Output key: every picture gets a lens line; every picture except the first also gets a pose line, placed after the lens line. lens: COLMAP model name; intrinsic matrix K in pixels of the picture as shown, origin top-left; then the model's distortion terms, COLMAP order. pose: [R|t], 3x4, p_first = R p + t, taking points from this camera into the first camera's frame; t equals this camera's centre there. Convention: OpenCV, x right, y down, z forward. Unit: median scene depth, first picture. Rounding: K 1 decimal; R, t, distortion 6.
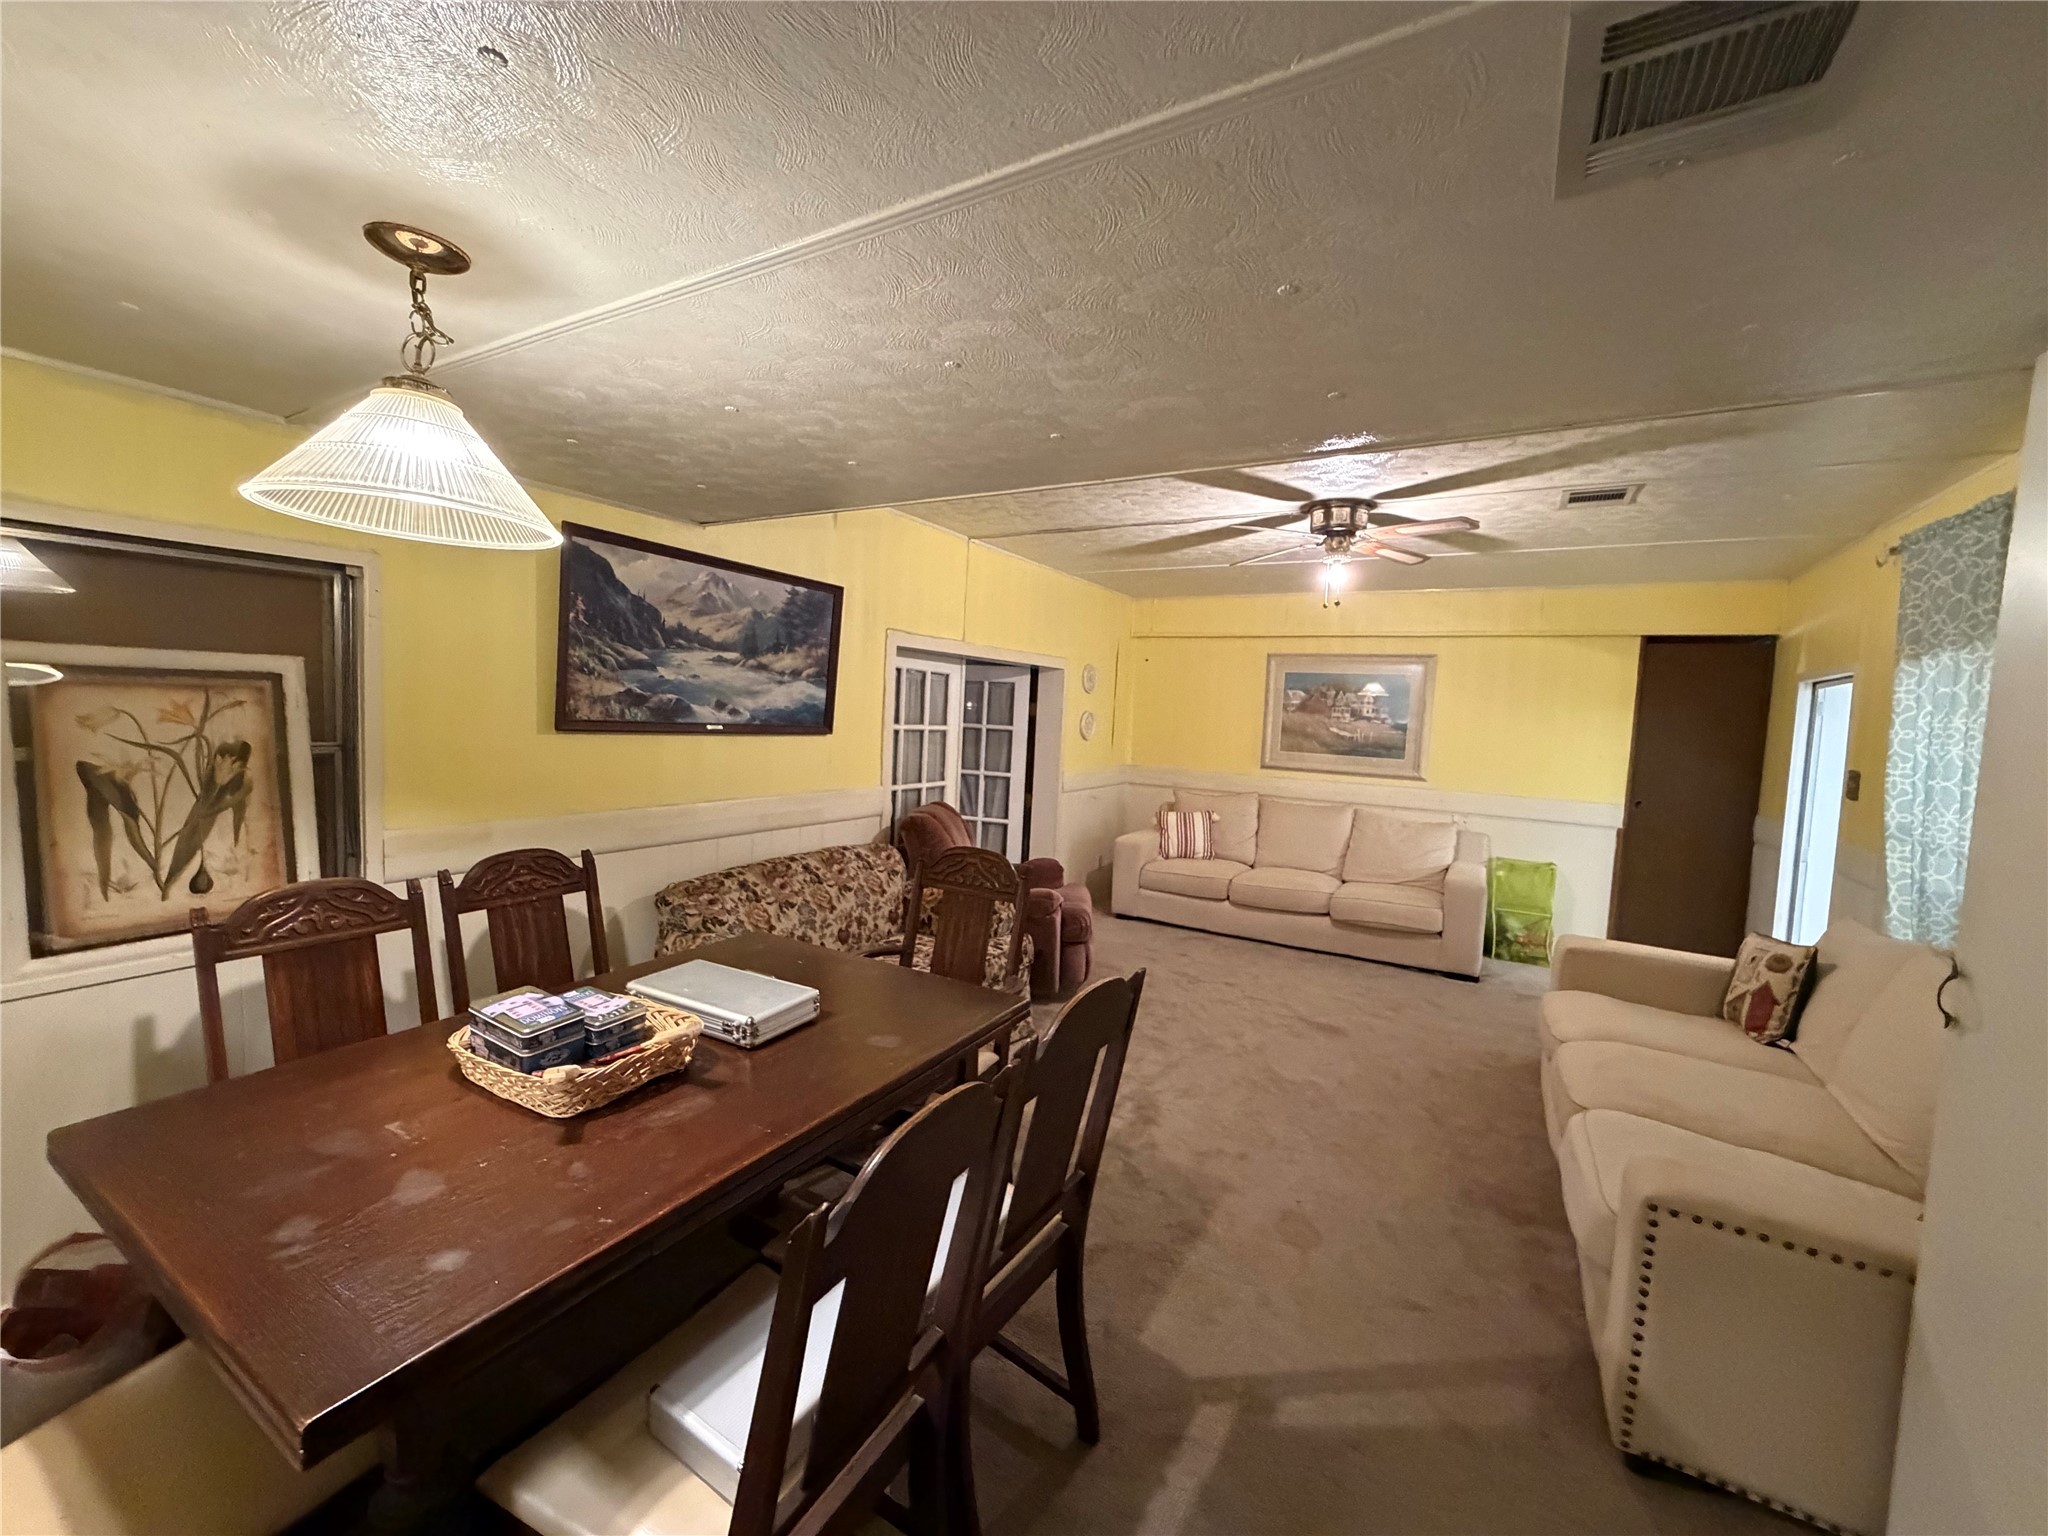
lens RADIAL K [[812.1, 0, 1015.5], [0, 812.1, 768.6], [0, 0, 1]] dist [-0.000433, -0.000177]
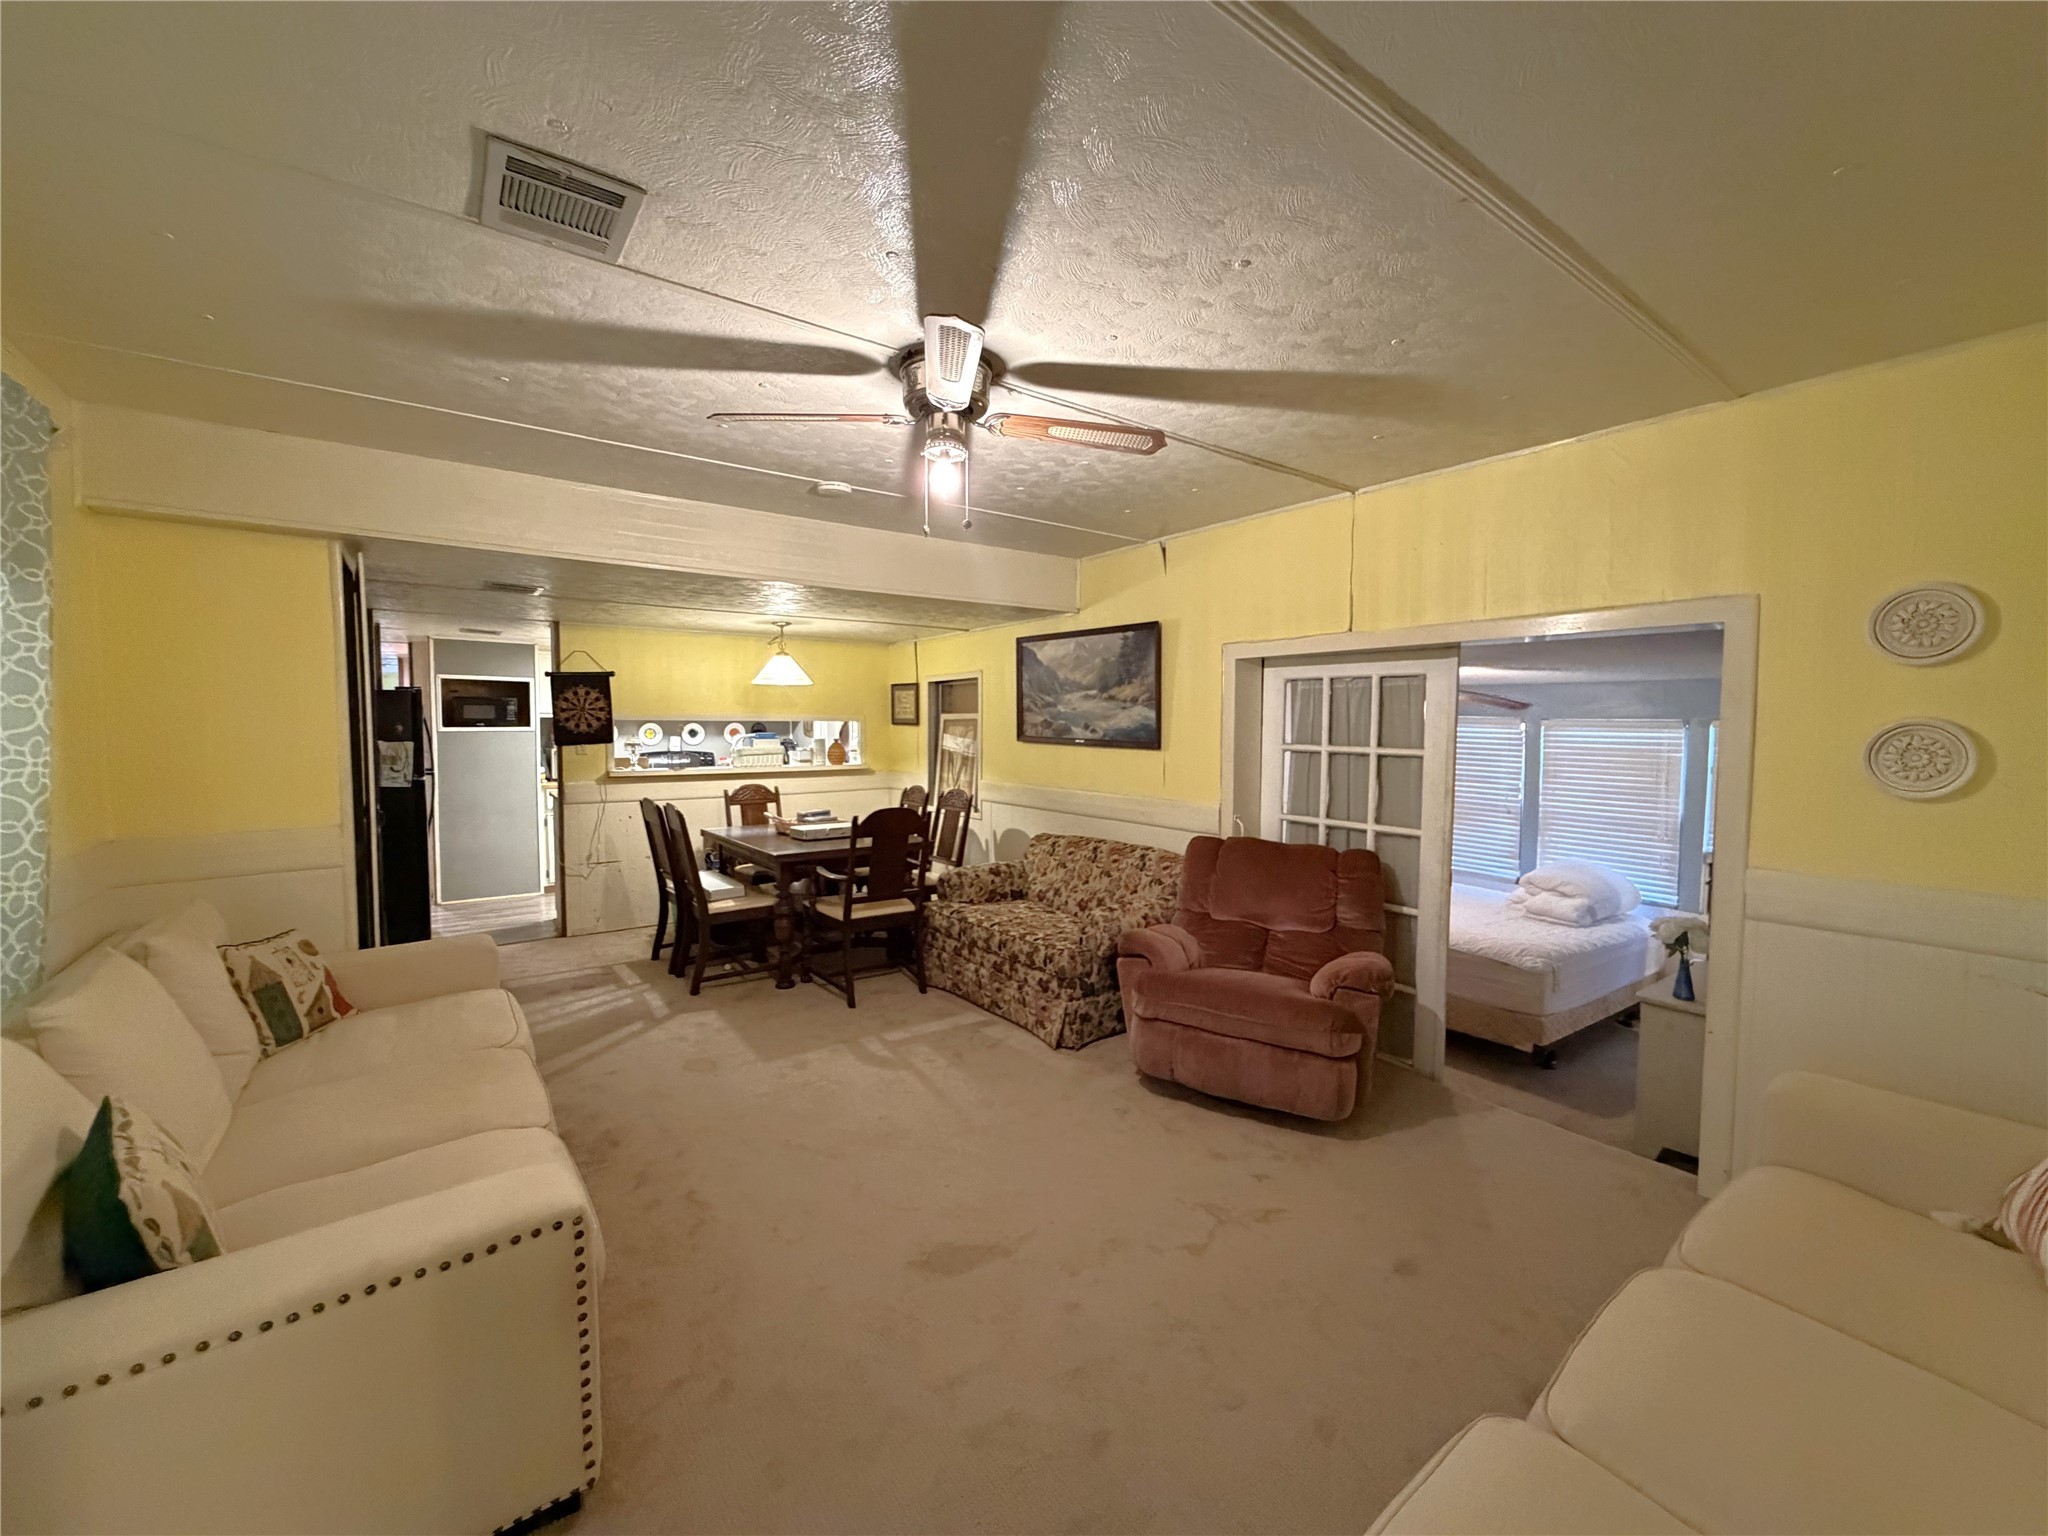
lens RADIAL K [[812.1, 0, 1015.5], [0, 812.1, 768.6], [0, 0, 1]] dist [-0.000433, -0.000177]
pose [[-0.393486, 0.008131, -0.919295, 1.040061], [-0.087435, 0.995097, 0.046227, -0.057844], [0.915163, 0.098568, -0.390845, 1.446105]]
